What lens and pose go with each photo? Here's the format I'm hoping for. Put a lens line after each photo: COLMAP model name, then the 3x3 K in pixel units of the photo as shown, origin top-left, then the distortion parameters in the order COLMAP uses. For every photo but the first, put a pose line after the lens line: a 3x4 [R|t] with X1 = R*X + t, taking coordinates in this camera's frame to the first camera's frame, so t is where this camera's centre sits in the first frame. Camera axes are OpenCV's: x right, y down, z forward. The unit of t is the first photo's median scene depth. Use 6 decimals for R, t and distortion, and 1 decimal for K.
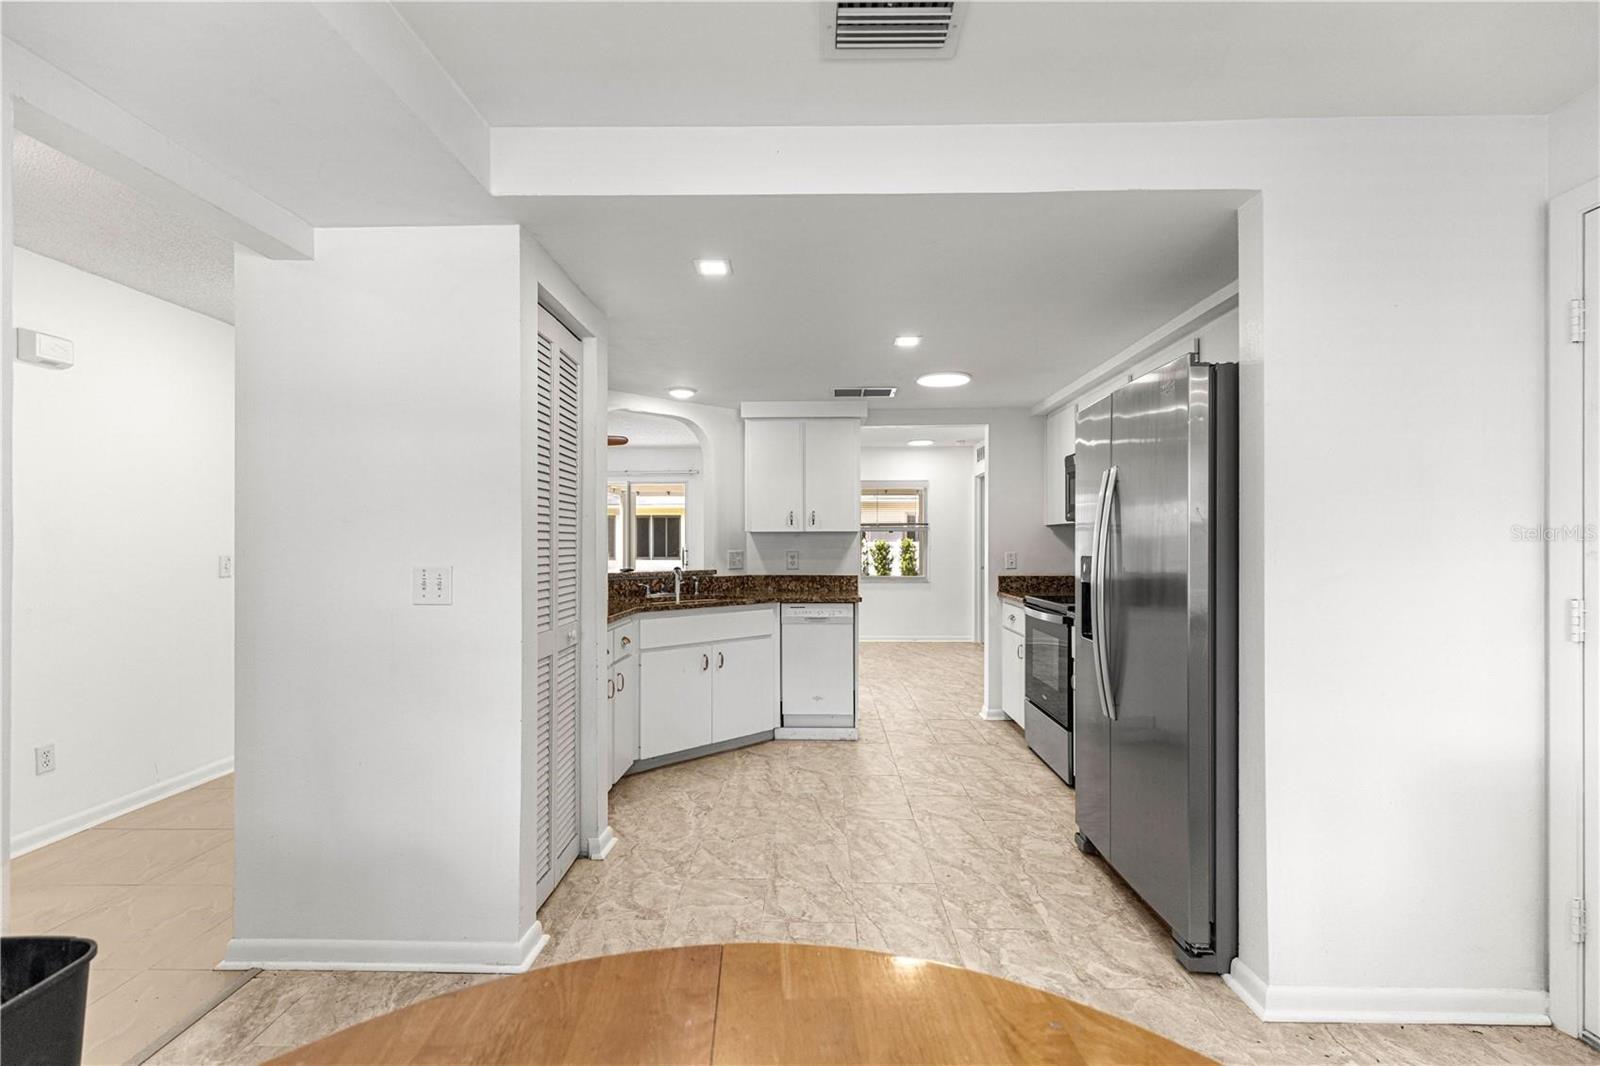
lens RADIAL K [[739.5, 0, 809.8], [0, 739.5, 533.4], [0, 0, 1]] dist [0.002886, -0.000596]
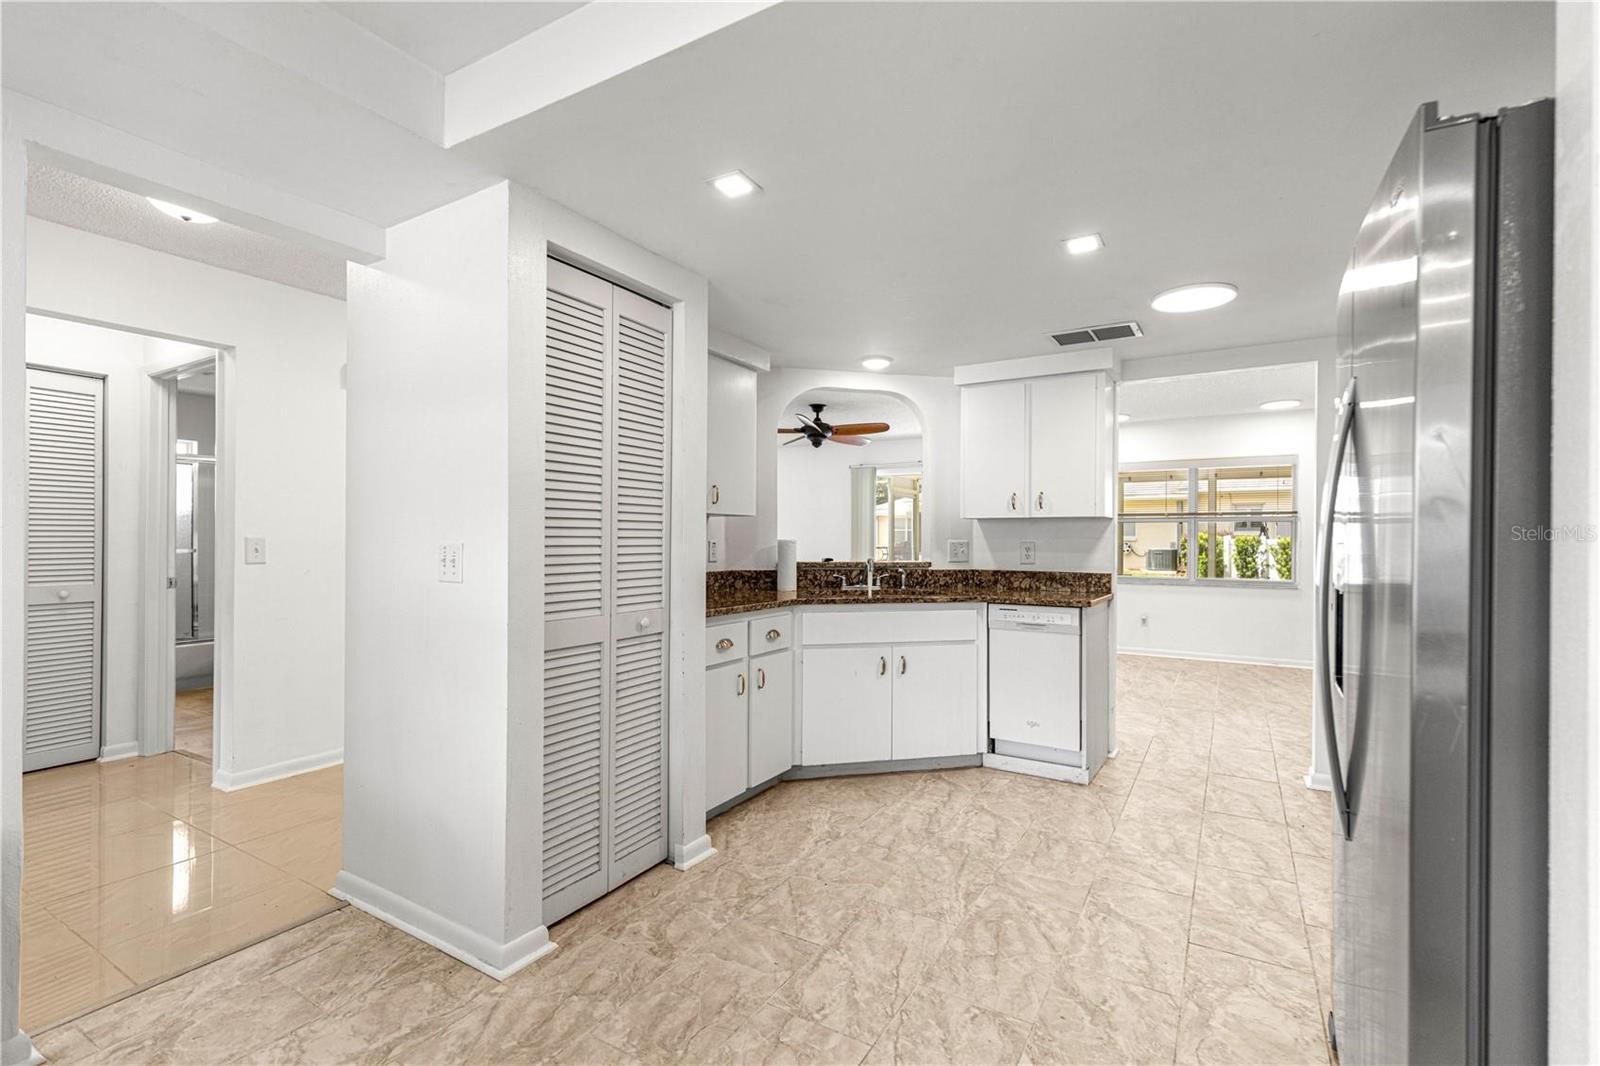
lens RADIAL K [[731.6, 0, 804.4], [0, 731.6, 529.5], [0, 0, 1]] dist [0.005819, -0.000676]
pose [[0.864660, 0.000047, -0.502358, 0.208945], [-0.000984, 0.999998, -0.001602, 0.014177], [0.502357, 0.001880, 0.864658, 0.200709]]
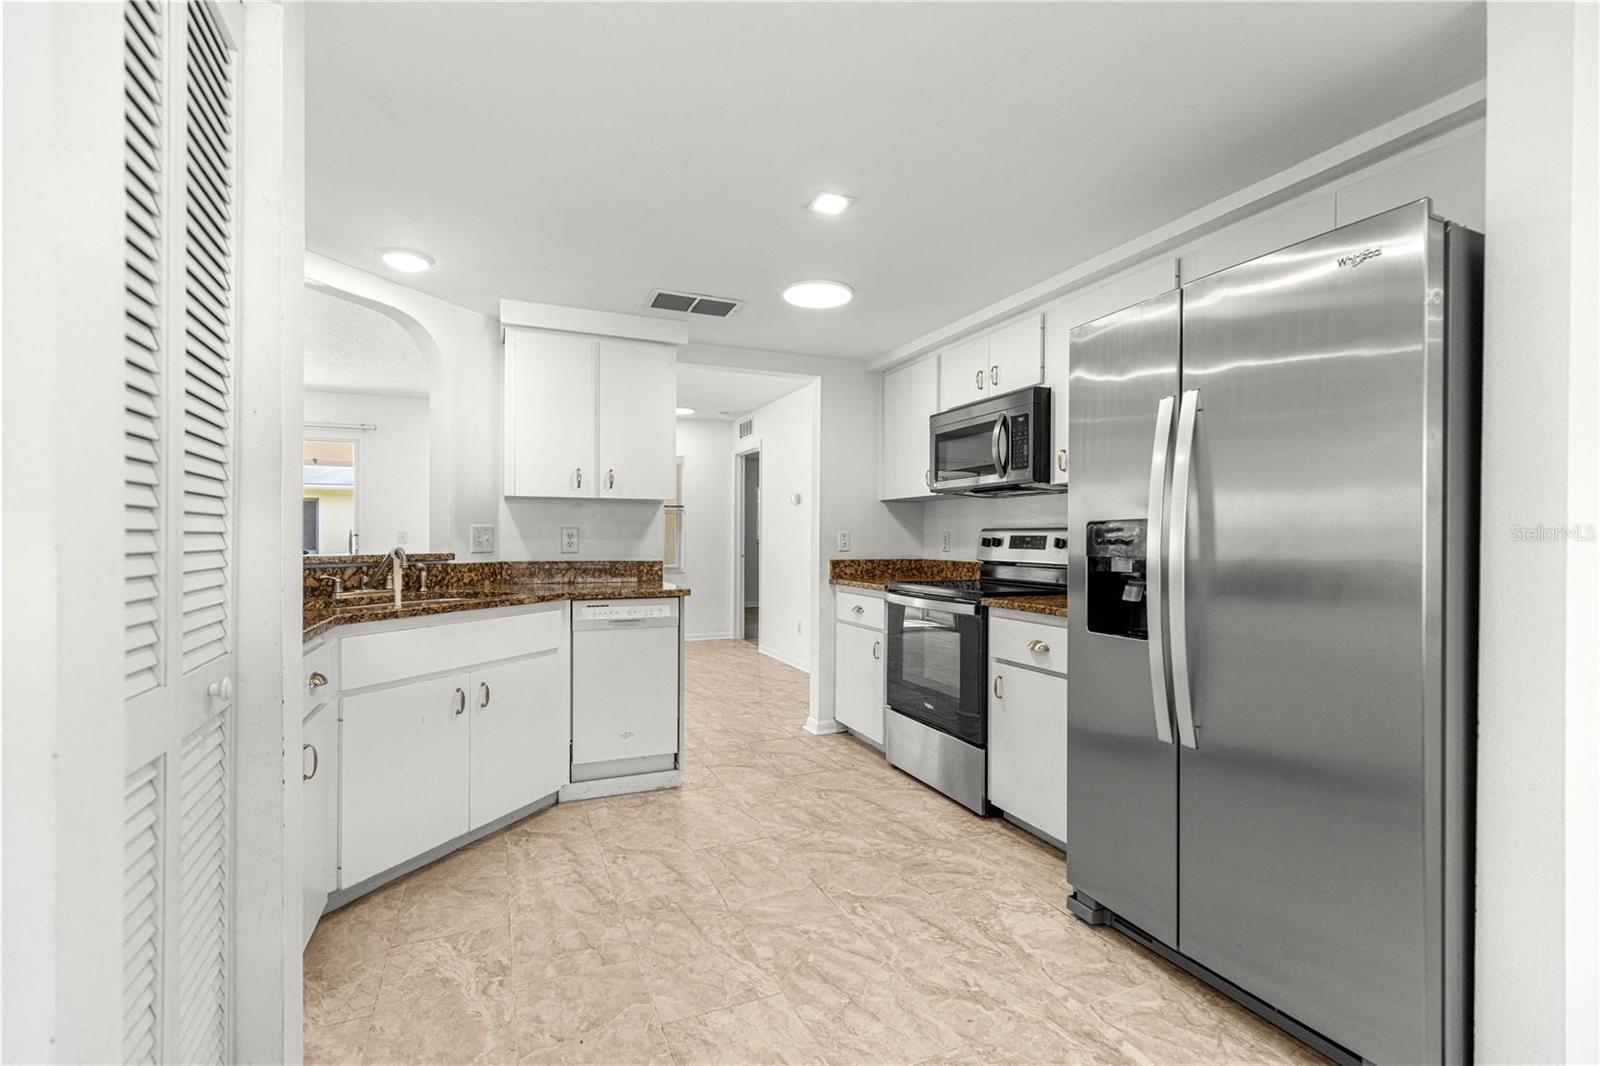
lens RADIAL K [[725.4, 0, 817.4], [0, 725.4, 535.1], [0, 0, 1]] dist [0.004787, -0.000581]
pose [[0.903539, 0.006524, 0.428455, -0.129738], [-0.010255, 0.999927, 0.006400, 0.029989], [-0.428382, -0.010177, 0.903540, 0.327187]]
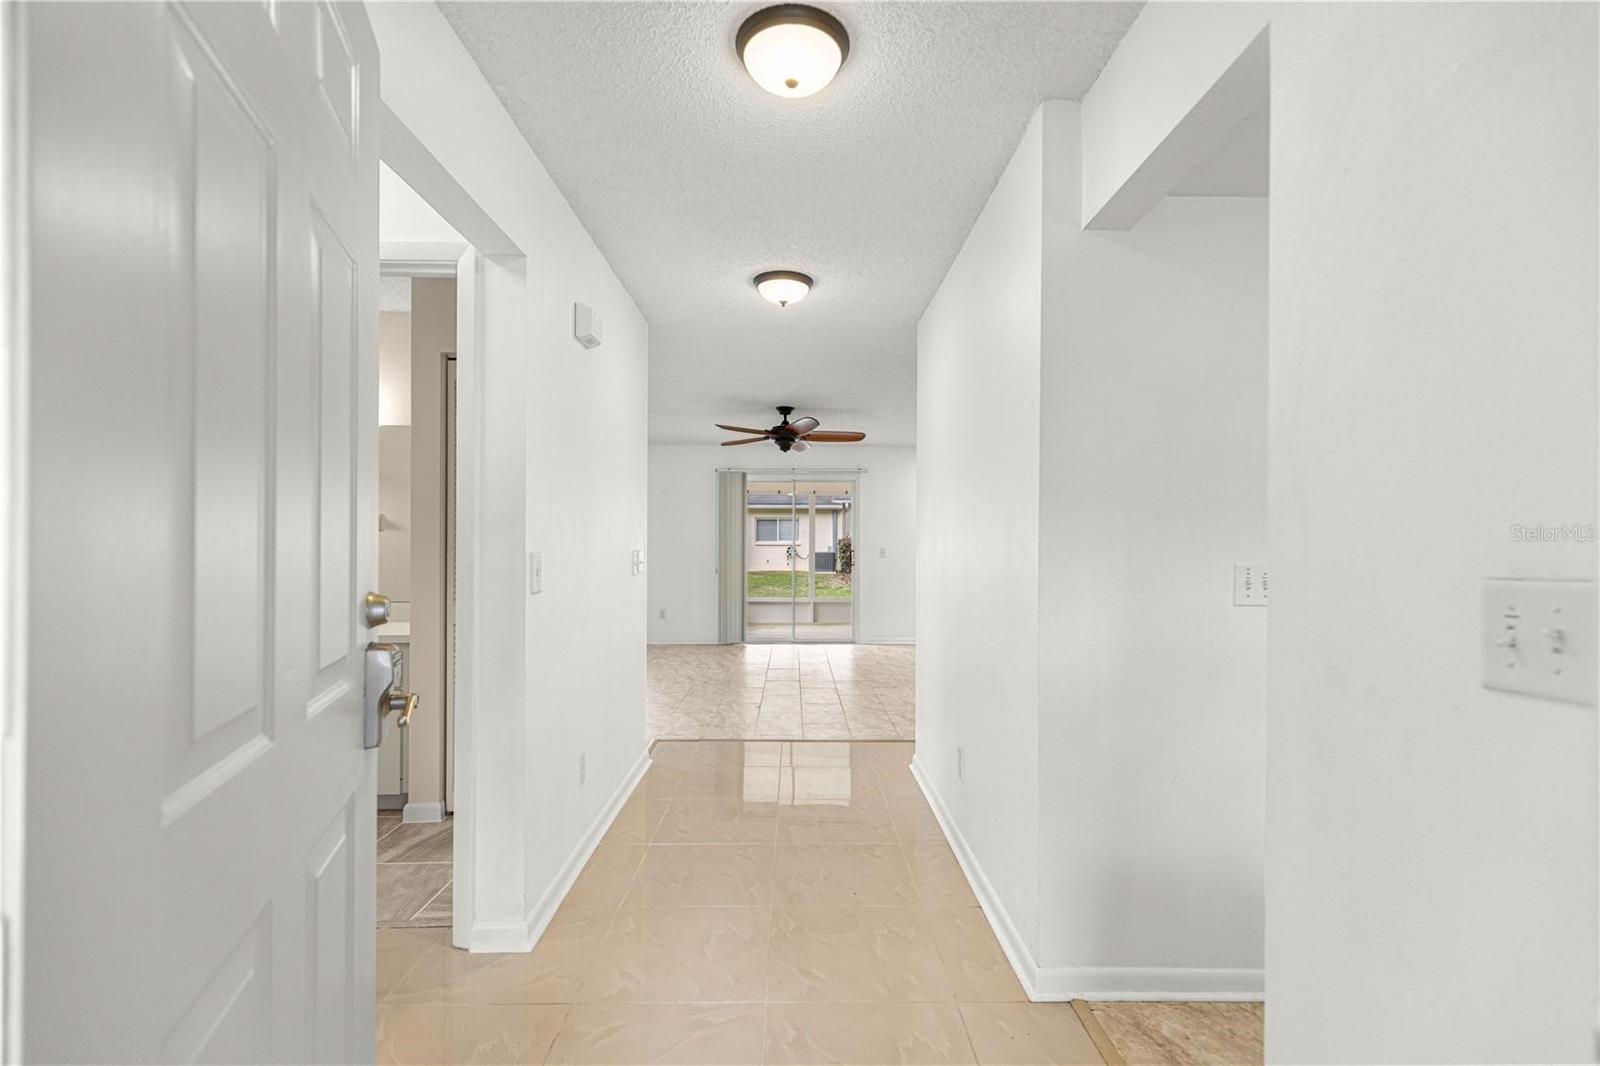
lens RADIAL K [[739.5, 0, 809.8], [0, 739.5, 533.4], [0, 0, 1]] dist [0.002886, -0.000596]
pose [[0.998890, 0.006424, 0.046666, -0.580975], [-0.006389, 0.999979, -0.000897, 0.005244], [-0.046671, 0.000598, 0.998910, 0.049751]]
